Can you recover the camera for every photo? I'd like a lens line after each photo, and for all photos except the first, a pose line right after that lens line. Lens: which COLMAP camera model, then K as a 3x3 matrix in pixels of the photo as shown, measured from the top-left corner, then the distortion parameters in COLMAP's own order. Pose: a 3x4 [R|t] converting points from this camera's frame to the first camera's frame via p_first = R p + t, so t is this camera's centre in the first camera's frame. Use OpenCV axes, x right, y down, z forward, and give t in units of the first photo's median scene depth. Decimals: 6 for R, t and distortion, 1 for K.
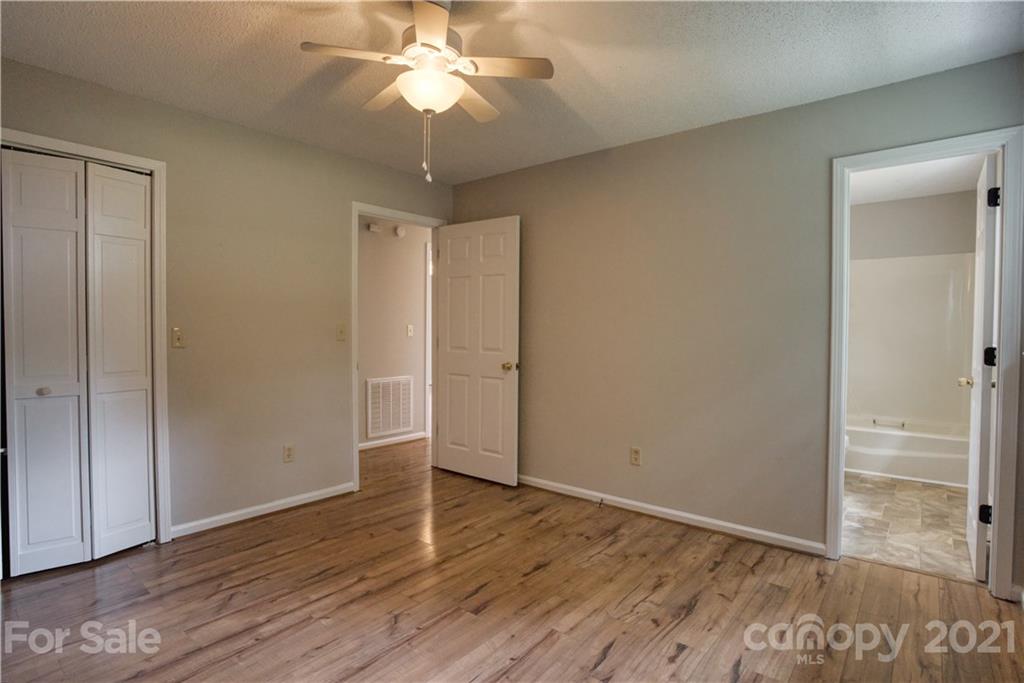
lens RADIAL K [[510.8, 0, 506.7], [0, 510.8, 338.9], [0, 0, 1]] dist [-0.081505, 0.038448]
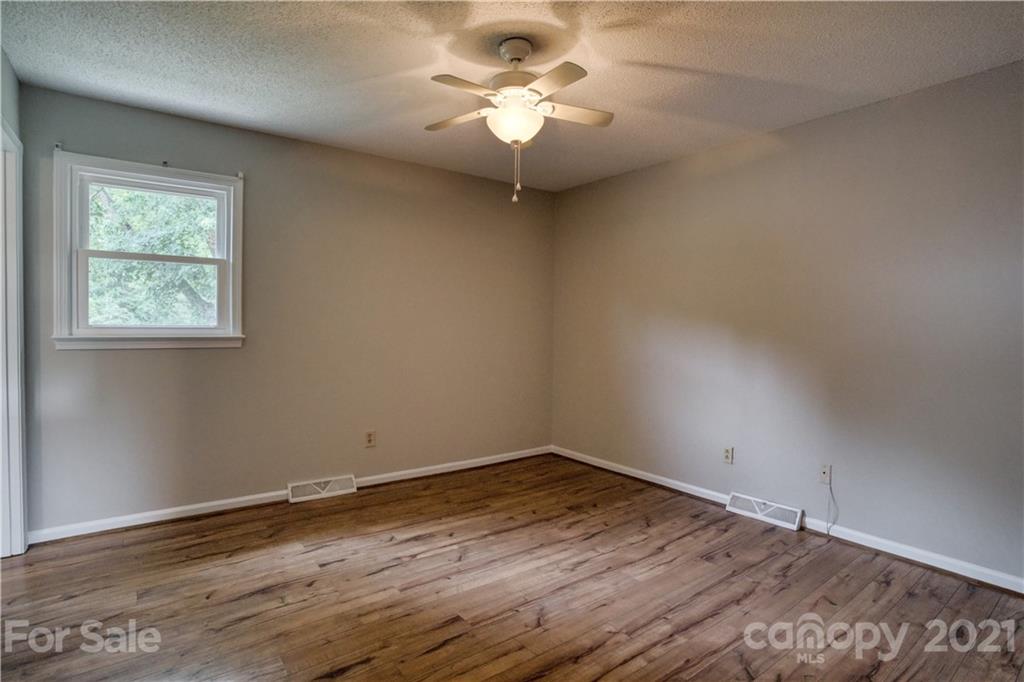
lens RADIAL K [[510.8, 0, 506.7], [0, 510.8, 338.4], [0, 0, 1]] dist [-0.081505, 0.038448]
pose [[-0.970825, -0.023386, 0.238648, -0.379977], [-0.012489, 0.998813, 0.047074, -0.042989], [-0.239465, 0.042720, -0.969965, 1.930911]]
